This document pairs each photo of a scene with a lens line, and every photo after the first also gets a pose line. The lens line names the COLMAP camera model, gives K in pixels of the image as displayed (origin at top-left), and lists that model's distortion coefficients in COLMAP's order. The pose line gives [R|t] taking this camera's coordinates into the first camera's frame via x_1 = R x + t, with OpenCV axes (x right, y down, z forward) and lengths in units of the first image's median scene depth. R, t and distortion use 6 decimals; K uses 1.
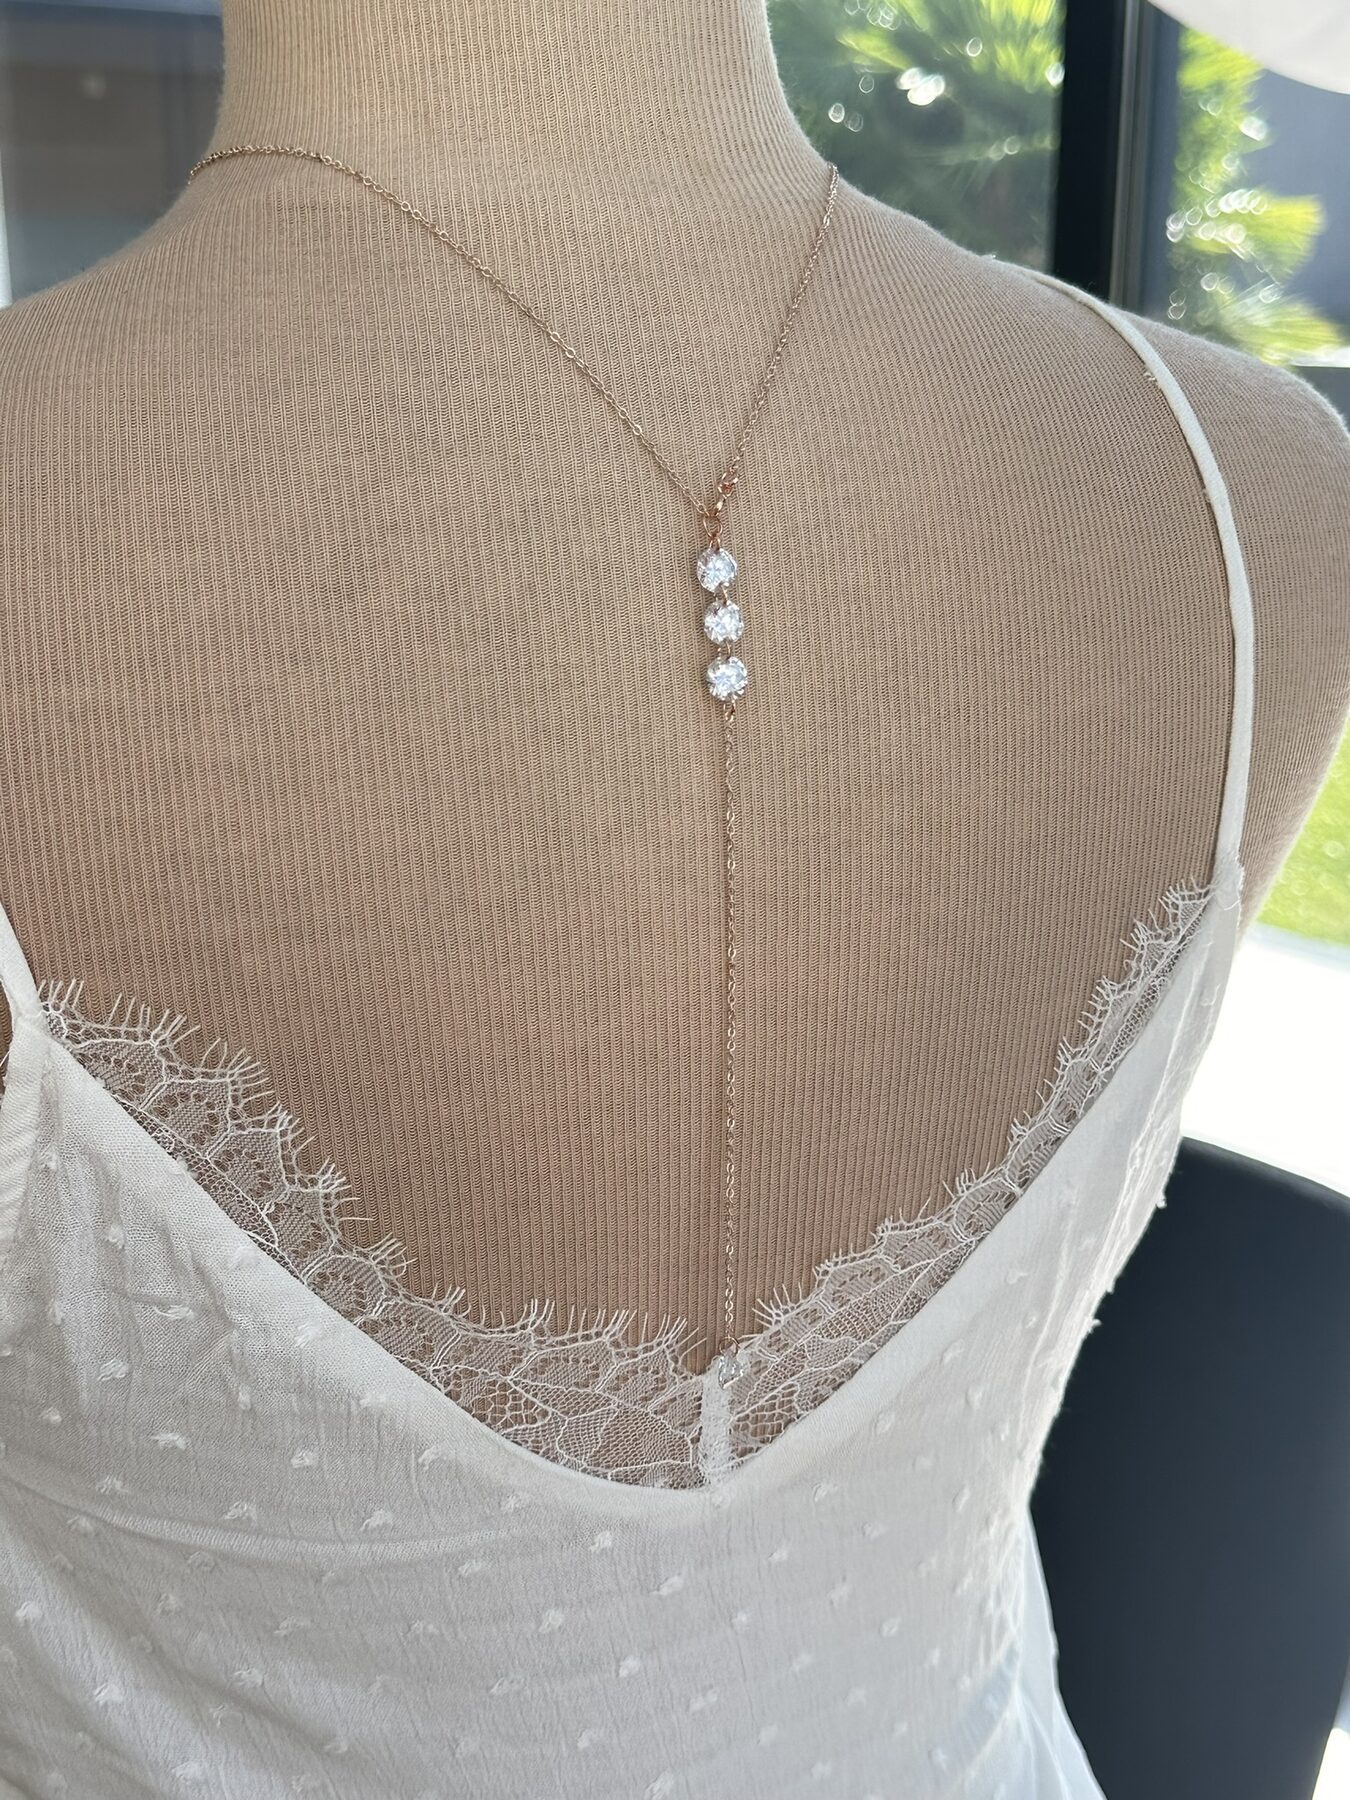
lens RADIAL K [[2203.5, 0, 650.5], [0, 2203.5, 909.1], [0, 0, 1]] dist [0.156405, -0.415225]
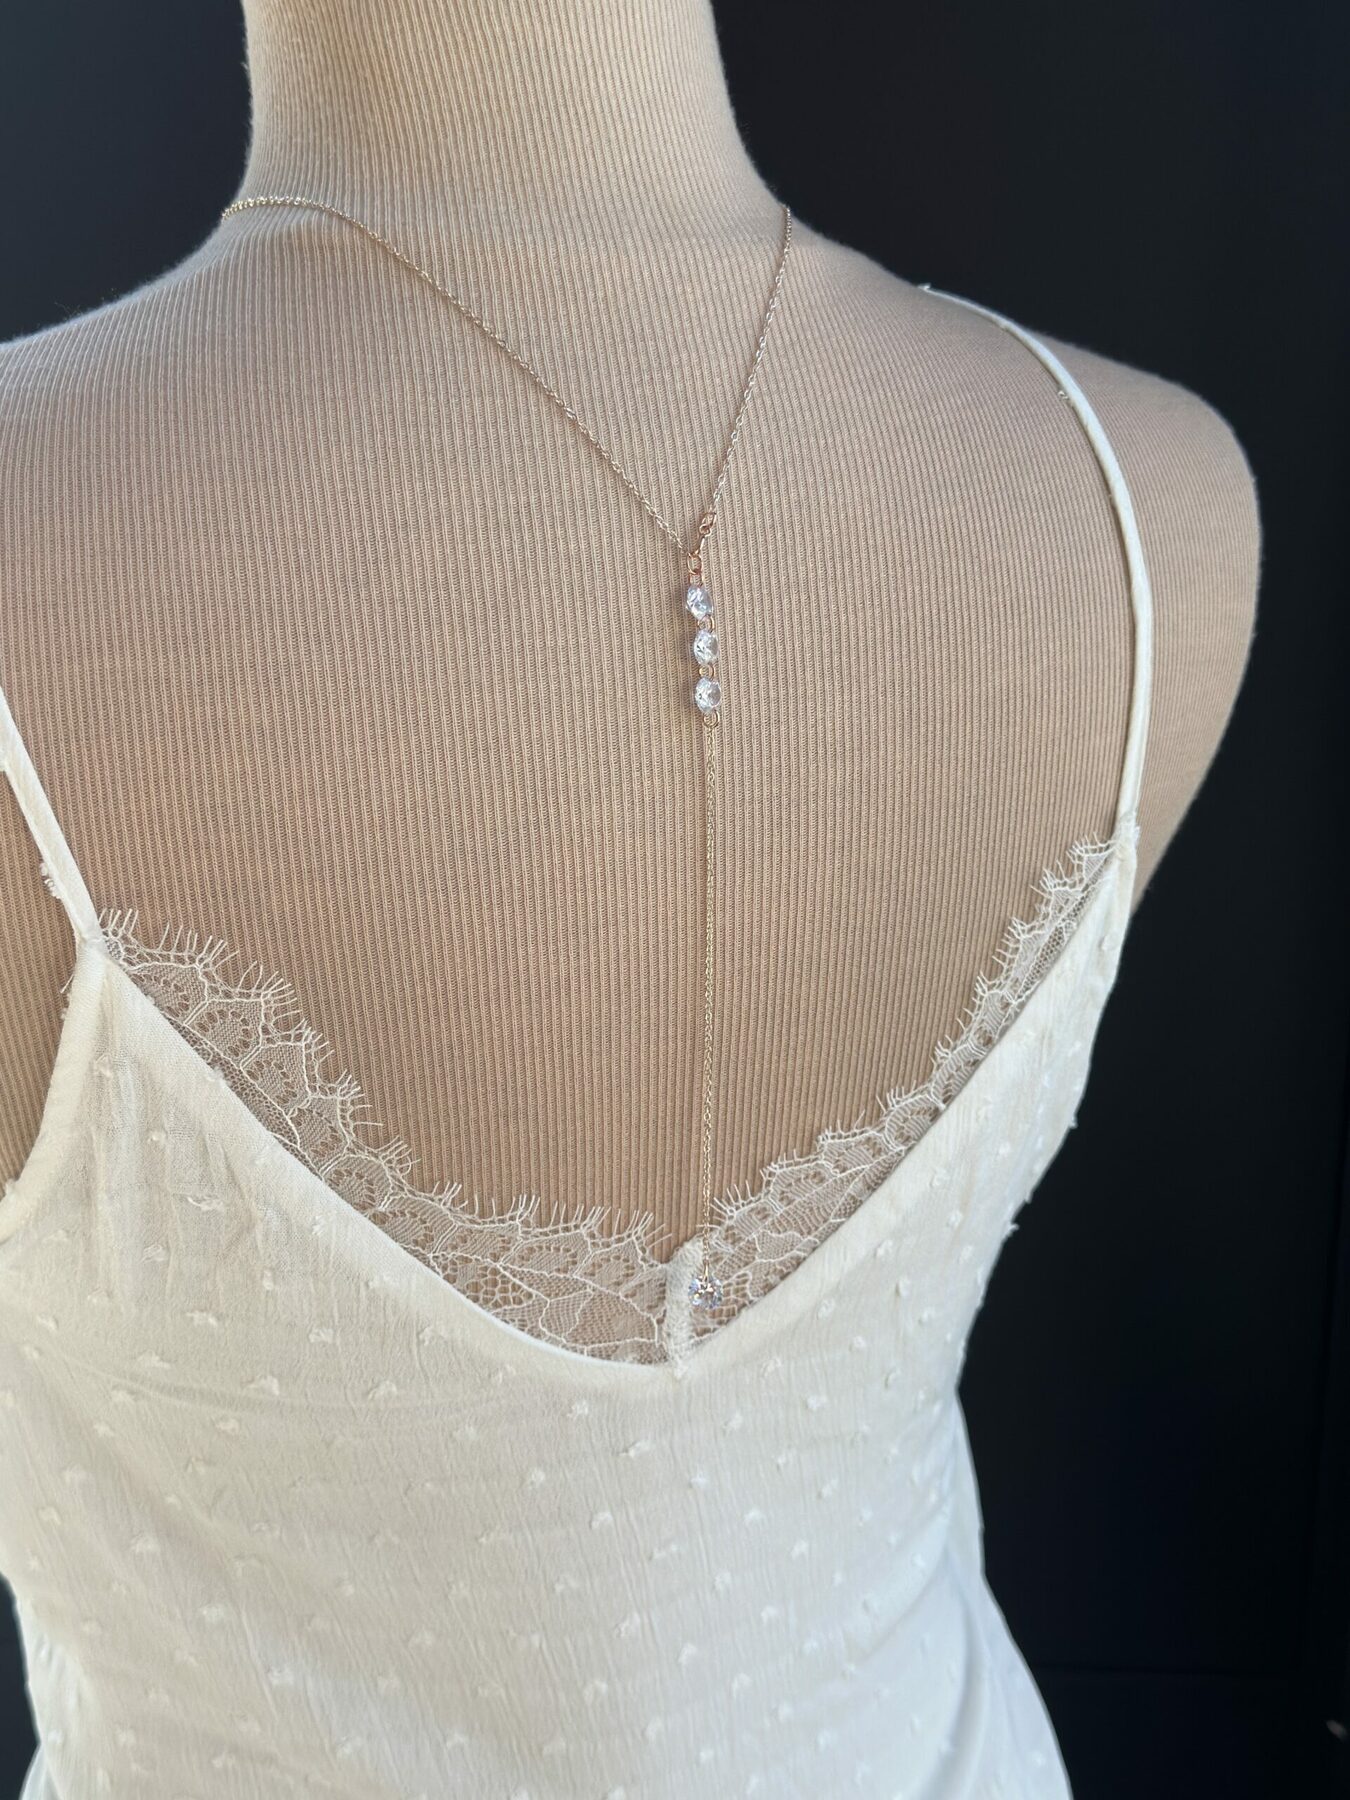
lens RADIAL K [[2137.1, 0, 675.0], [0, 2137.1, 900.0], [0, 0, 1]] dist [0.230231, -0.394840]
pose [[0.999688, 0.005571, 0.024341, -0.000583], [-0.005838, 0.999924, 0.010902, 0.009389], [-0.024278, -0.011041, 0.999644, -0.119192]]
